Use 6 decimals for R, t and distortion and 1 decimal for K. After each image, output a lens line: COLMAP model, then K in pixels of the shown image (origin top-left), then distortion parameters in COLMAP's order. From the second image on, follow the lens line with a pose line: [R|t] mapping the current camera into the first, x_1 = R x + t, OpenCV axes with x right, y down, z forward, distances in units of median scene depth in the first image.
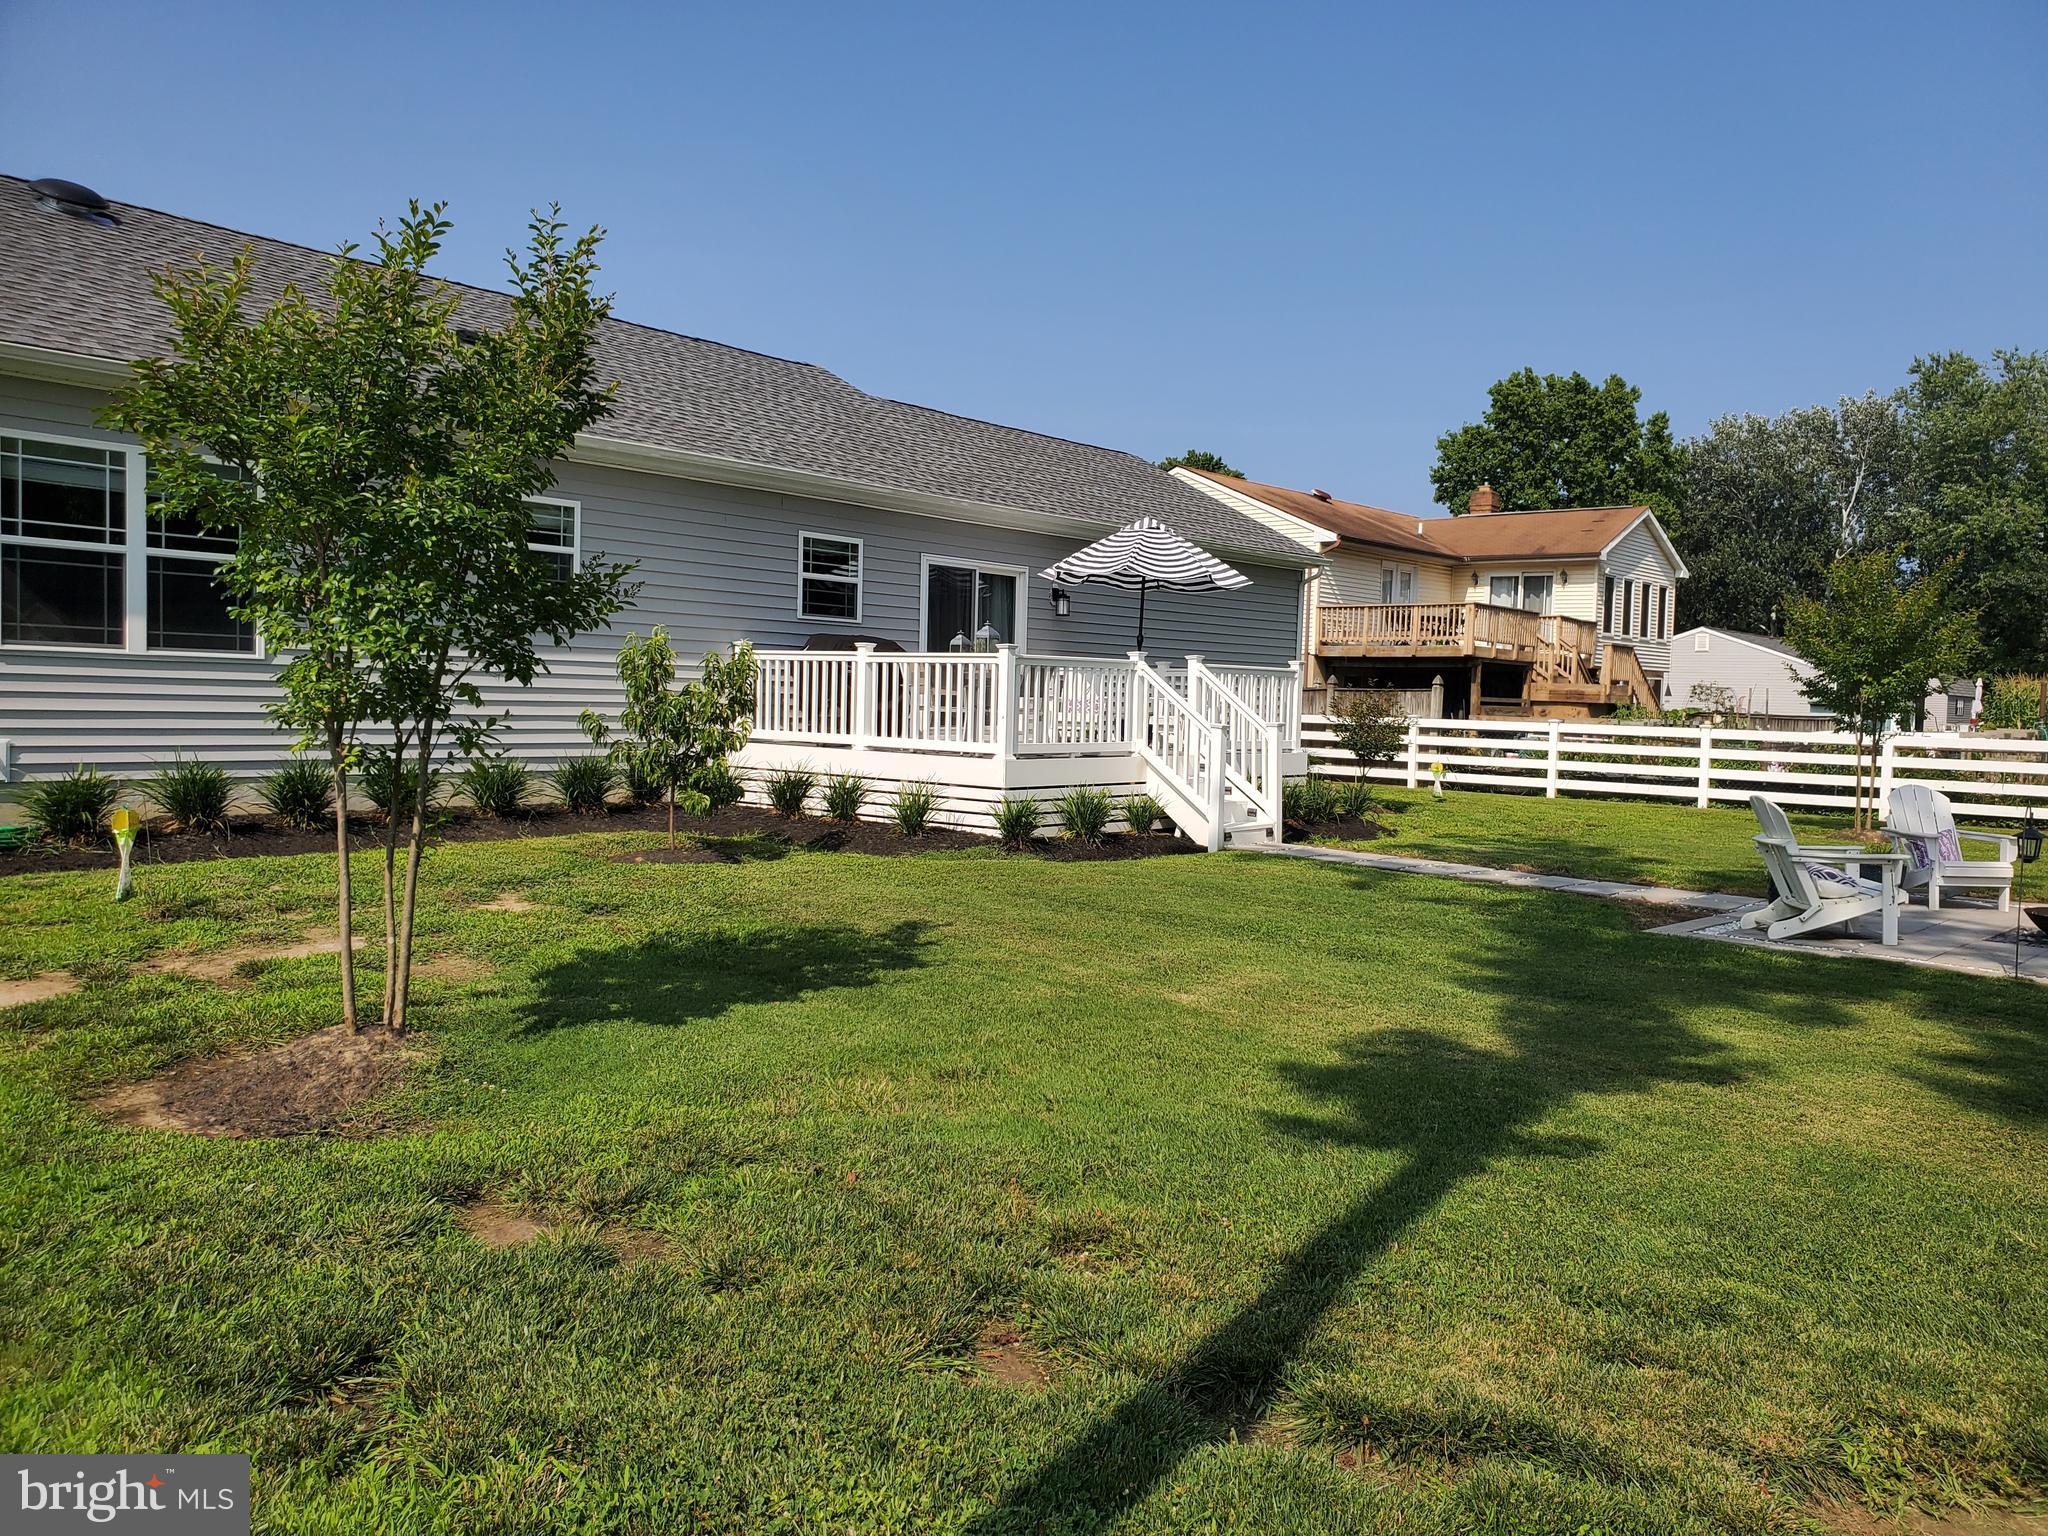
lens RADIAL K [[1572.7, 0, 1029.3], [0, 1572.7, 783.4], [0, 0, 1]] dist [0.026038, -0.008908]
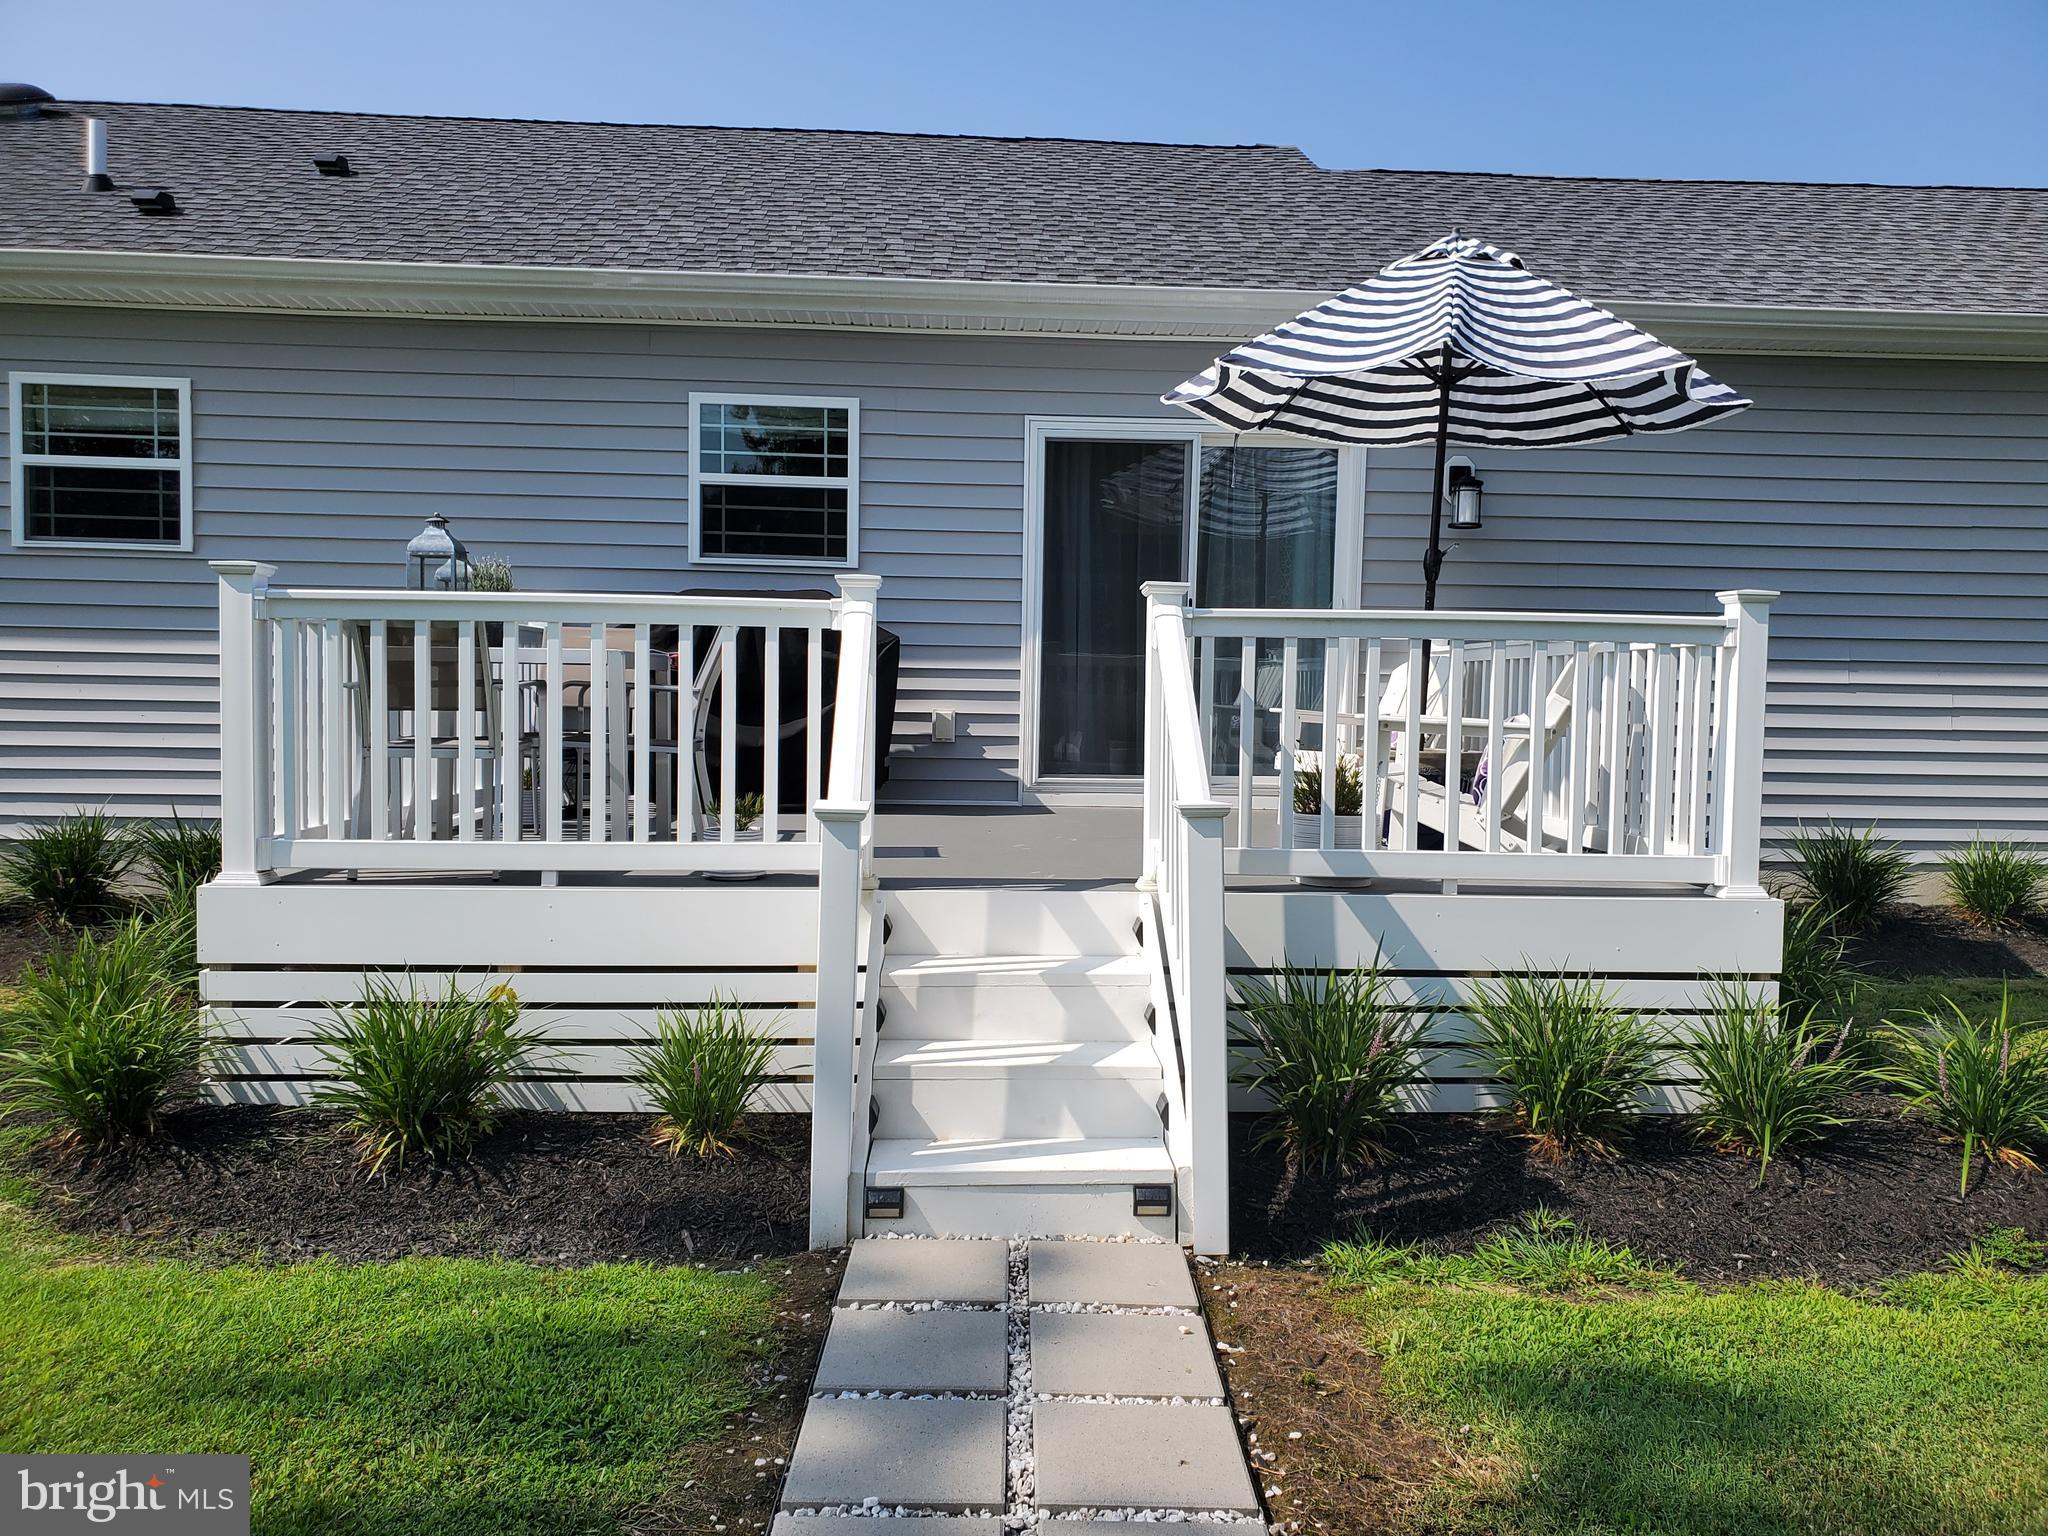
lens RADIAL K [[1572.7, 0, 1029.3], [0, 1572.7, 783.4], [0, 0, 1]] dist [0.026038, -0.008908]
pose [[0.685568, 0.028744, -0.727441, 0.269707], [-0.039145, 0.999230, 0.002593, -0.033525], [0.726955, 0.026698, 0.686165, 0.636570]]
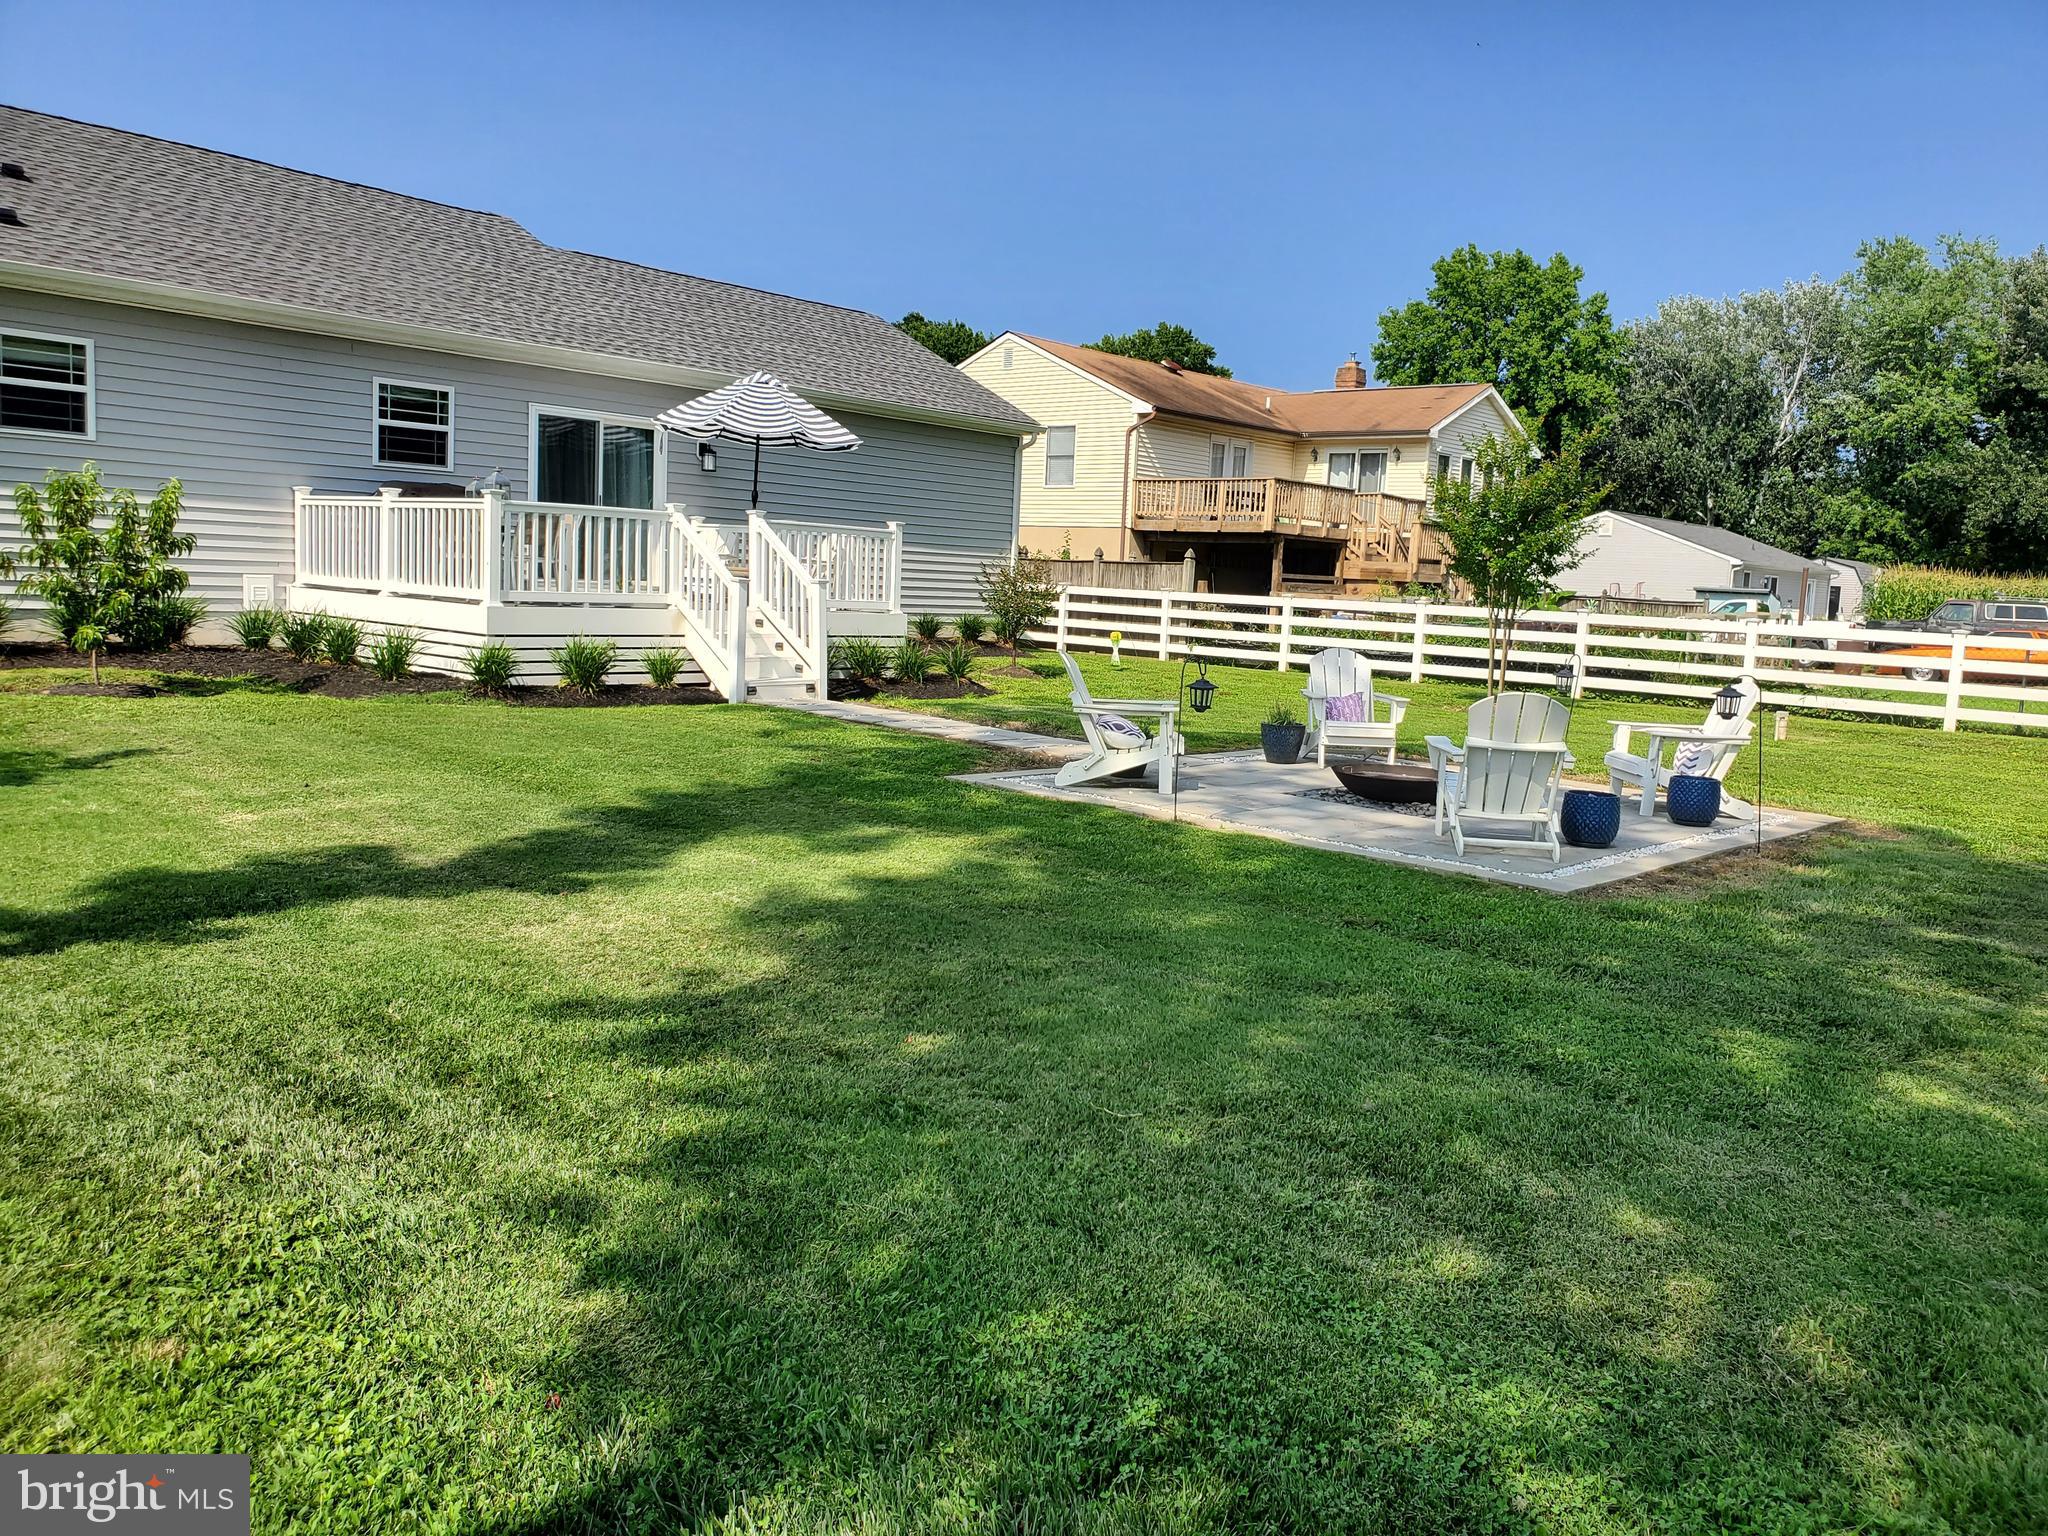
lens RADIAL K [[1585.1, 0, 1037.1], [0, 1585.1, 755.9], [0, 0, 1]] dist [0.020395, -0.012379]
pose [[0.999772, 0.020964, -0.004016, 0.245354], [-0.020697, 0.998119, 0.057704, 0.010346], [0.005218, -0.057608, 0.998326, -0.010470]]
